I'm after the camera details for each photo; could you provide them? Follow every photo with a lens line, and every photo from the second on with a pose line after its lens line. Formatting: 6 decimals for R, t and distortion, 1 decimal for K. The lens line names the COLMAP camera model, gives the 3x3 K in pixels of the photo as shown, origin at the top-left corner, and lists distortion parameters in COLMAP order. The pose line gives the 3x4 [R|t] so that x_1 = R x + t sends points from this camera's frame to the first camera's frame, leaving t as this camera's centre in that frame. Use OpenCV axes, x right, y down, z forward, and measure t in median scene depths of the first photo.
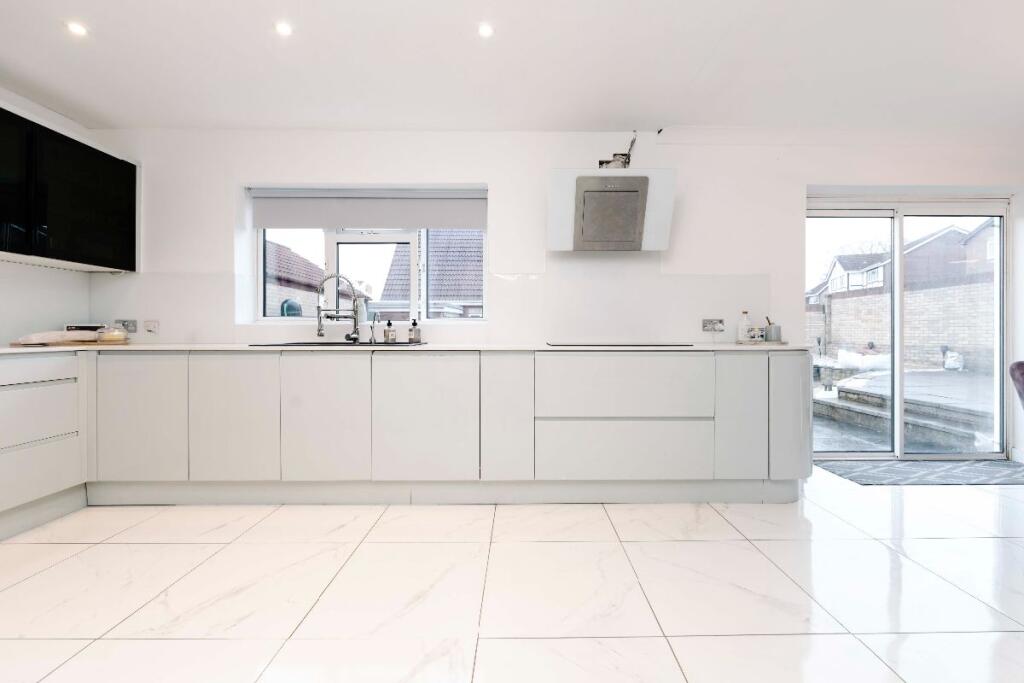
lens RADIAL K [[407.9, 0, 529.6], [0, 407.9, 333.1], [0, 0, 1]] dist [-0.000192, -0.000108]
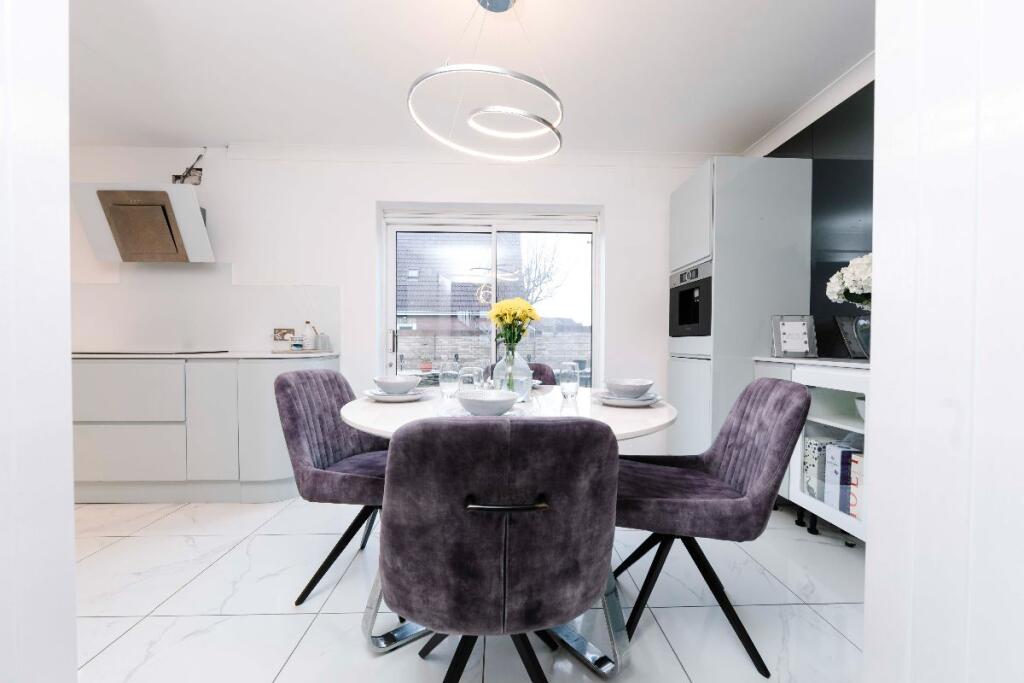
lens RADIAL K [[384.8, 0, 504.1], [0, 384.8, 353.4], [0, 0, 1]] dist [-0.024734, -0.000004]
pose [[0.999631, 0.005141, 0.026683, 0.919659], [-0.005844, 0.999637, 0.026314, -0.000525], [-0.026538, -0.026460, 0.999298, 0.009759]]
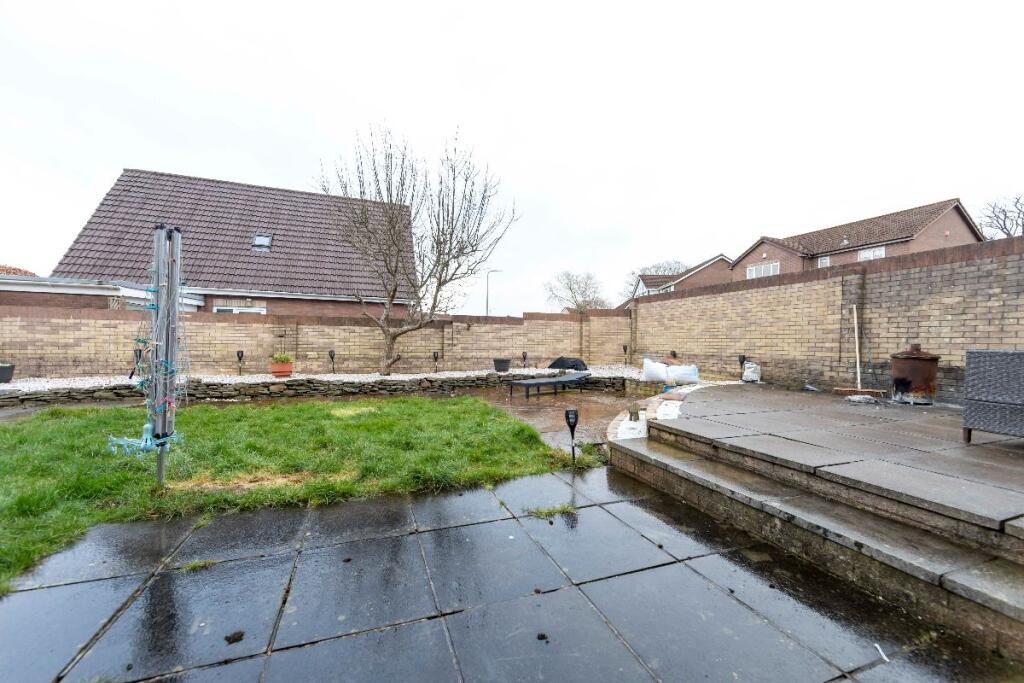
lens RADIAL K [[406.2, 0, 516.0], [0, 406.2, 346.7], [0, 0, 1]] dist [-0.001965, -0.000046]
pose [[0.938203, 0.012608, 0.345856, 0.725296], [-0.018369, 0.999742, 0.013385, 0.029279], [-0.345598, -0.018911, 0.938192, 1.012239]]
